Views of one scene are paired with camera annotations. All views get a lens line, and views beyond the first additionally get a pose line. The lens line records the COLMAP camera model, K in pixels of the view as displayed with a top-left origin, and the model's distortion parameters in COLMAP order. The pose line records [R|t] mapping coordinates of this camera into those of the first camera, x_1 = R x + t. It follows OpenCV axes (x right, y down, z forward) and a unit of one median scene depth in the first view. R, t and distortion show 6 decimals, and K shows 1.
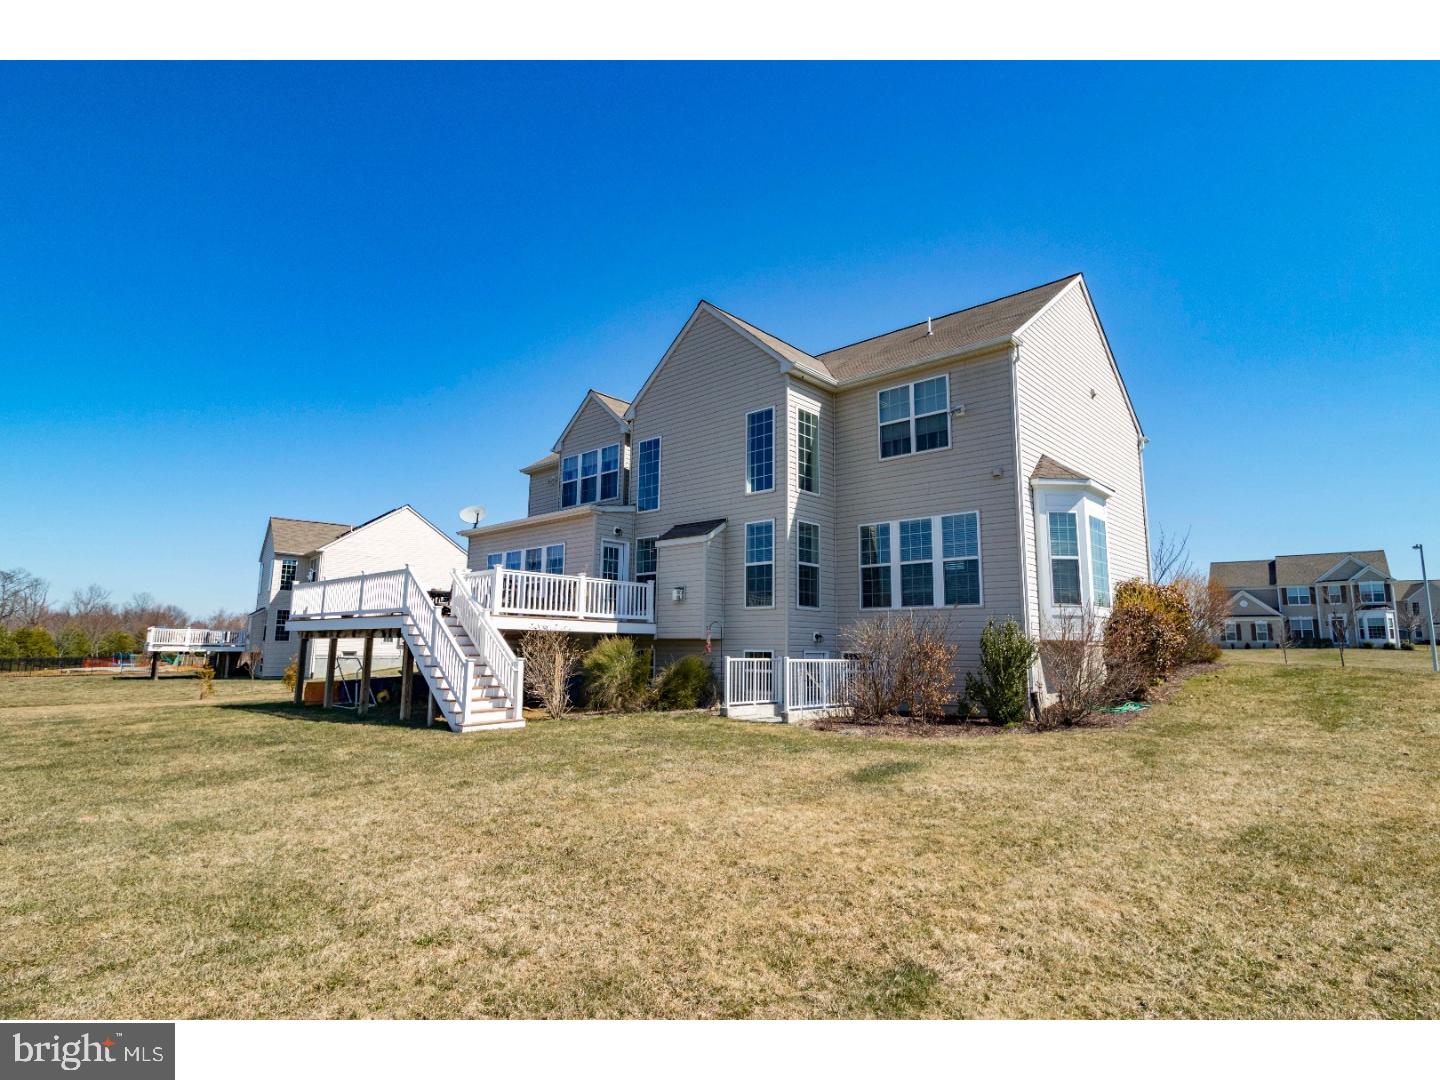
lens RADIAL K [[773.7, 0, 720.0], [0, 773.7, 540.0], [0, 0, 1]] dist [-0.003458, -0.001537]
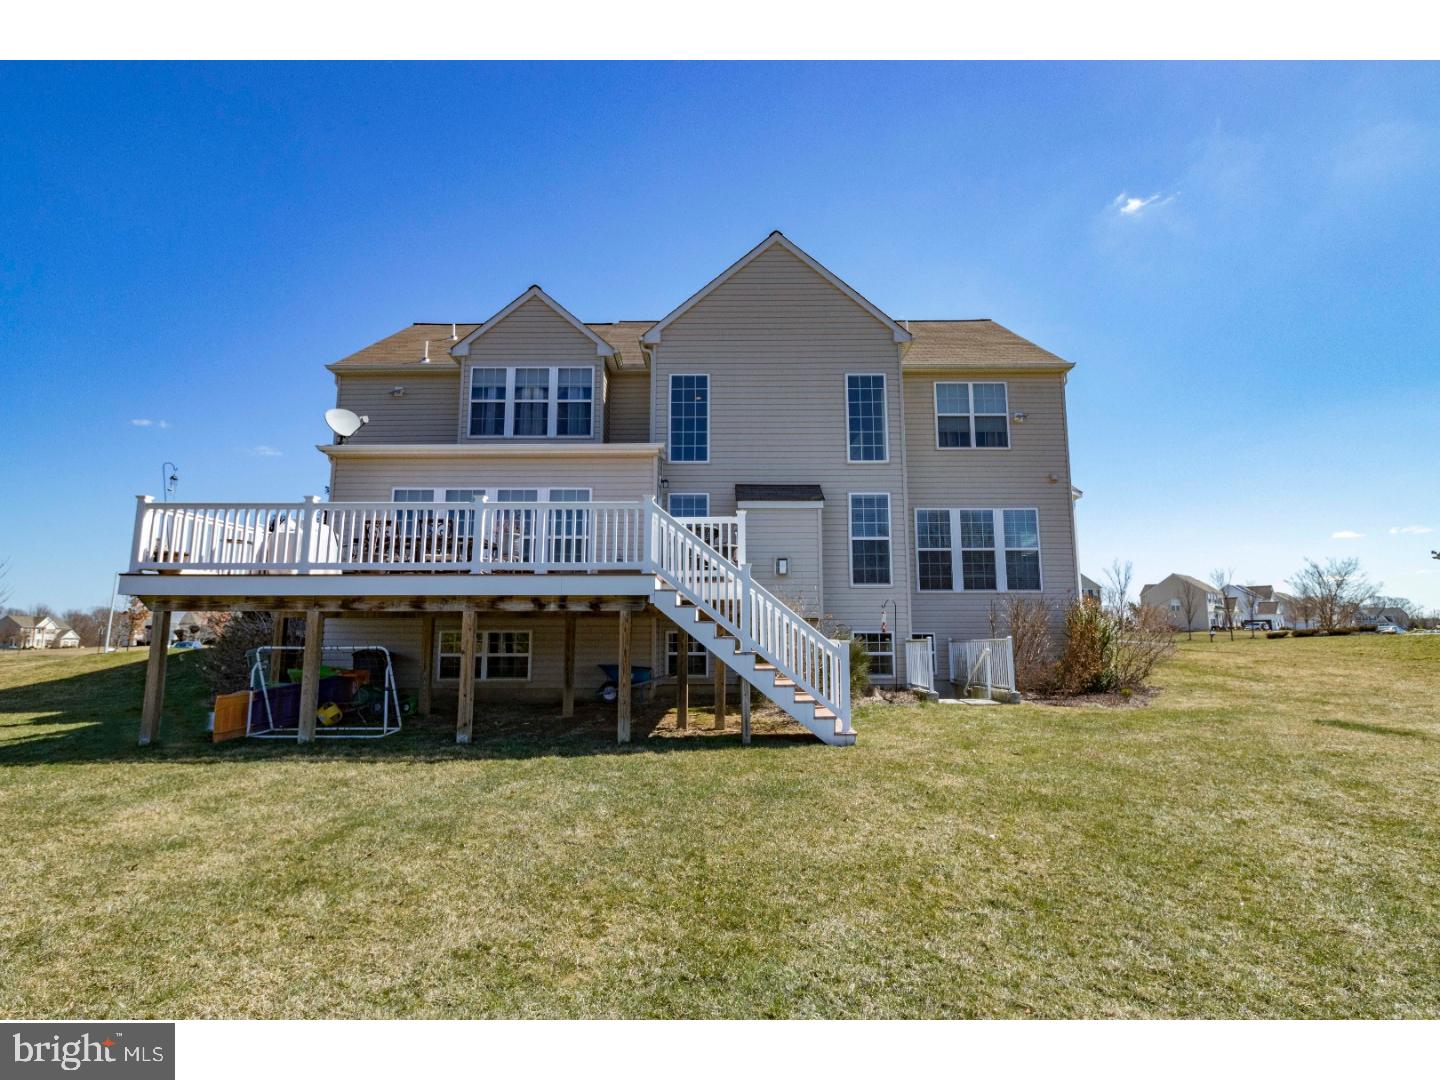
lens RADIAL K [[773.7, 0, 720.0], [0, 773.7, 540.0], [0, 0, 1]] dist [-0.003458, -0.001537]
pose [[0.724615, 0.080008, 0.684494, -0.723032], [-0.088028, 0.995847, -0.023214, 0.070333], [-0.683508, -0.043434, 0.728649, 0.448822]]
